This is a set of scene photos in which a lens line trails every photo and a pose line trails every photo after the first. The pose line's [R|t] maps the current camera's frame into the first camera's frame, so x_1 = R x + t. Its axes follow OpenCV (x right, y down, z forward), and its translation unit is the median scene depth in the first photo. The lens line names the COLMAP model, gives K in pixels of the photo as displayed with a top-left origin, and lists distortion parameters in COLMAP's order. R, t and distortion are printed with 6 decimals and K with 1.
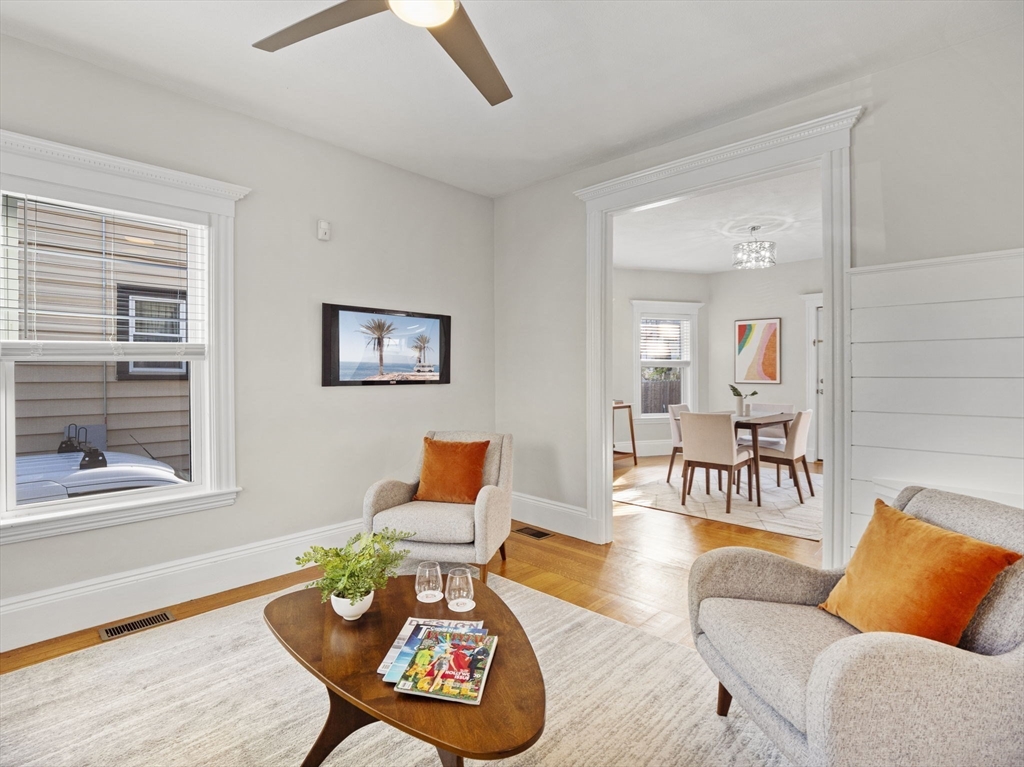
lens RADIAL K [[521.5, 0, 513.3], [0, 521.5, 382.4], [0, 0, 1]] dist [-0.000238, -0.000768]
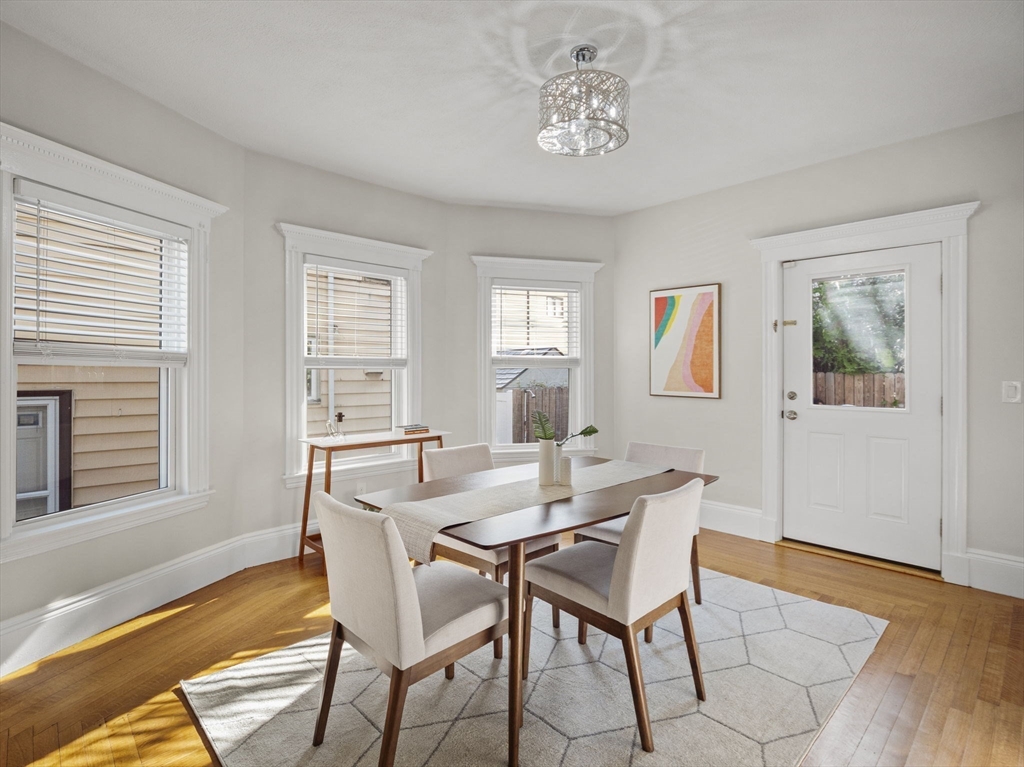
lens RADIAL K [[521.5, 0, 510.0], [0, 521.5, 375.0], [0, 0, 1]] dist [-0.000238, -0.000768]
pose [[0.998172, 0.006747, -0.060067, 0.316384], [-0.007206, 0.999946, -0.007426, -0.017479], [0.060014, 0.007846, 0.998167, 0.415992]]
